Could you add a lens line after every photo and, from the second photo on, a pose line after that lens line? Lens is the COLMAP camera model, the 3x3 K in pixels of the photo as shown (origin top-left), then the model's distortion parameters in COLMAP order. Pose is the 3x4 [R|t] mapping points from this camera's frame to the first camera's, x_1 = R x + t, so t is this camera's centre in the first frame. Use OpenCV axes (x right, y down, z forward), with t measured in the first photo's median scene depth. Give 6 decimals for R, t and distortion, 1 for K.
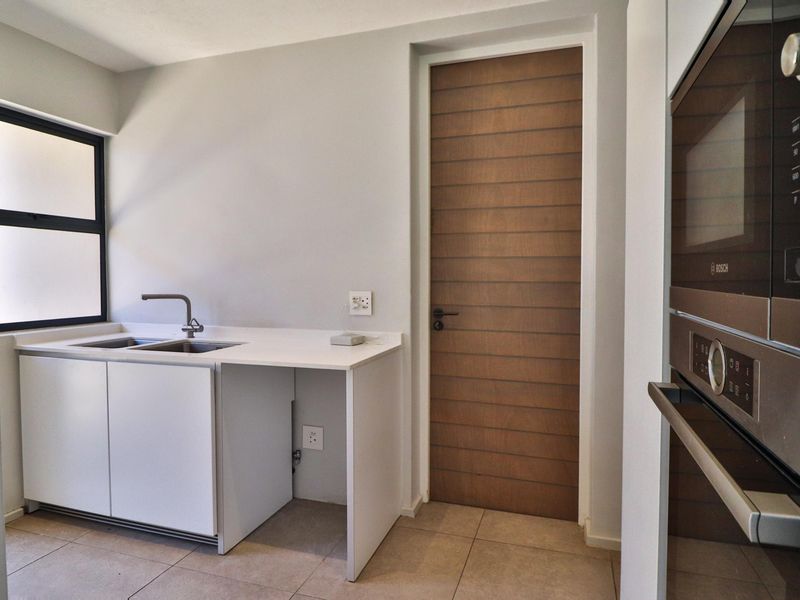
lens RADIAL K [[480.5, 0, 401.5], [0, 480.5, 300.5], [0, 0, 1]] dist [-0.002488, -0.002920]
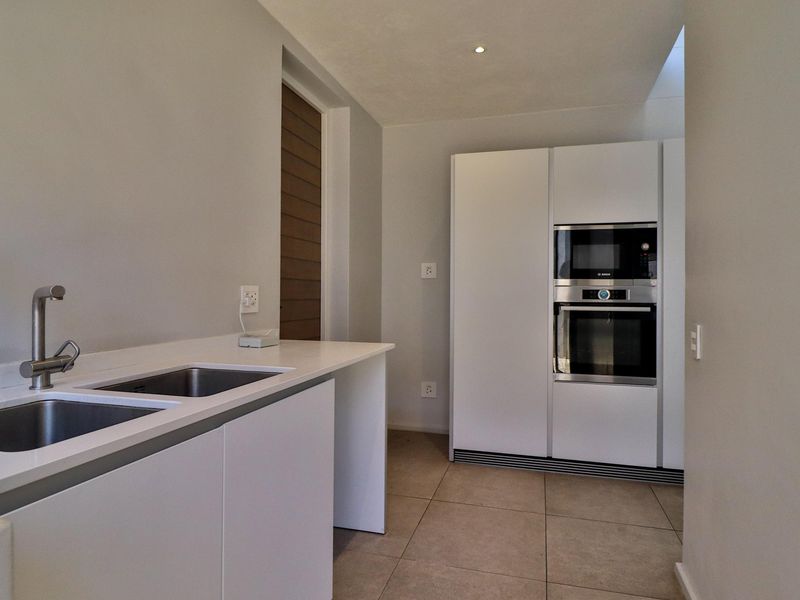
lens RADIAL K [[480.5, 0, 399.7], [0, 480.5, 297.0], [0, 0, 1]] dist [-0.002488, -0.002920]
pose [[-0.029865, 0.005410, 0.999539, -0.979558], [0.044808, 0.998987, -0.004069, 0.017312], [-0.998549, 0.044666, -0.030077, 0.755991]]
